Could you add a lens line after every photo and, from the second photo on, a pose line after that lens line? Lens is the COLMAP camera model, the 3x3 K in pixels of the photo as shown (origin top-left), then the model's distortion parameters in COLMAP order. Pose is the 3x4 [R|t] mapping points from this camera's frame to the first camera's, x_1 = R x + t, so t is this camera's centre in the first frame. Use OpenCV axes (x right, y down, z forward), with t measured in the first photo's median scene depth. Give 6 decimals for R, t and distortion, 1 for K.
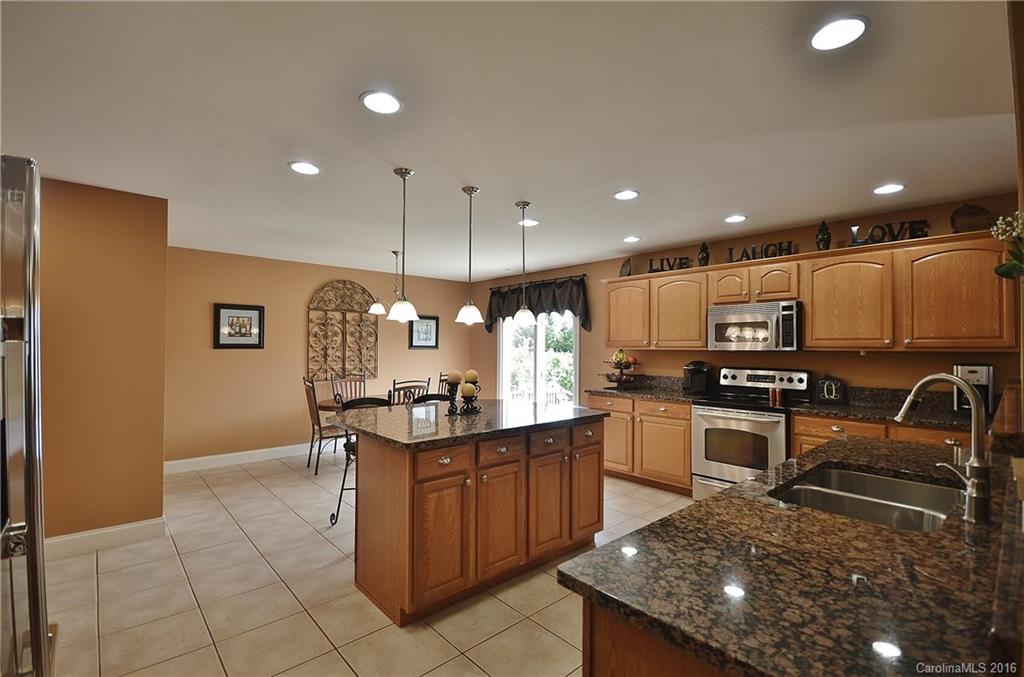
lens RADIAL K [[456.5, 0, 504.0], [0, 456.5, 343.6], [0, 0, 1]] dist [-0.021475, -0.000325]
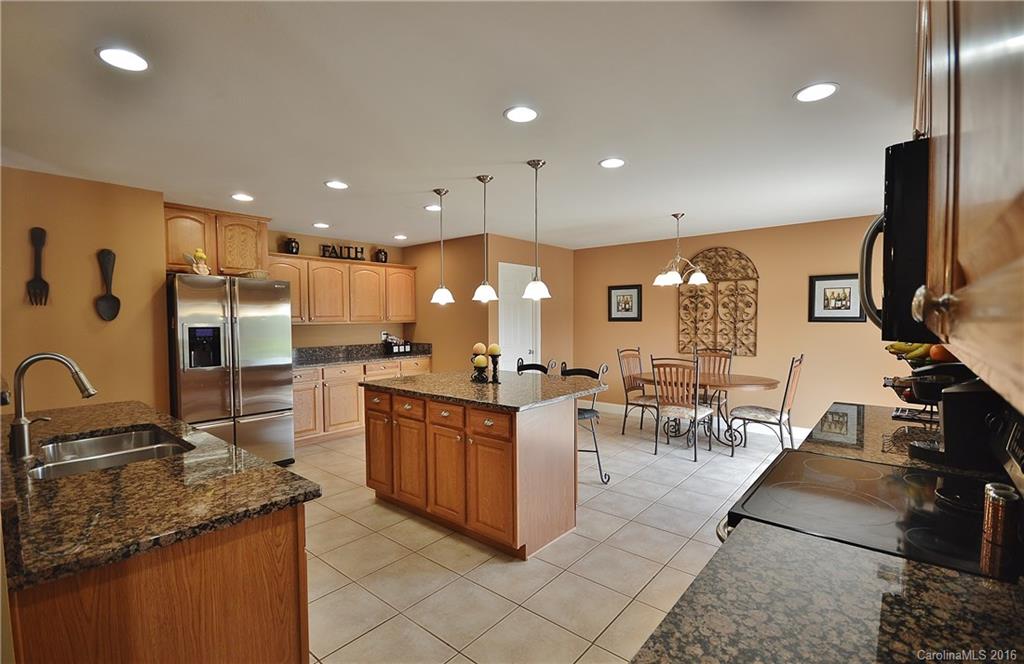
lens RADIAL K [[458.4, 0, 512.6], [0, 458.4, 336.8], [0, 0, 1]] dist [0.000306, 0.000044]
pose [[0.149354, 0.037134, -0.988086, 0.518660], [0.014767, 0.999099, 0.039780, -0.000825], [0.988674, -0.020532, 0.148671, 0.449884]]
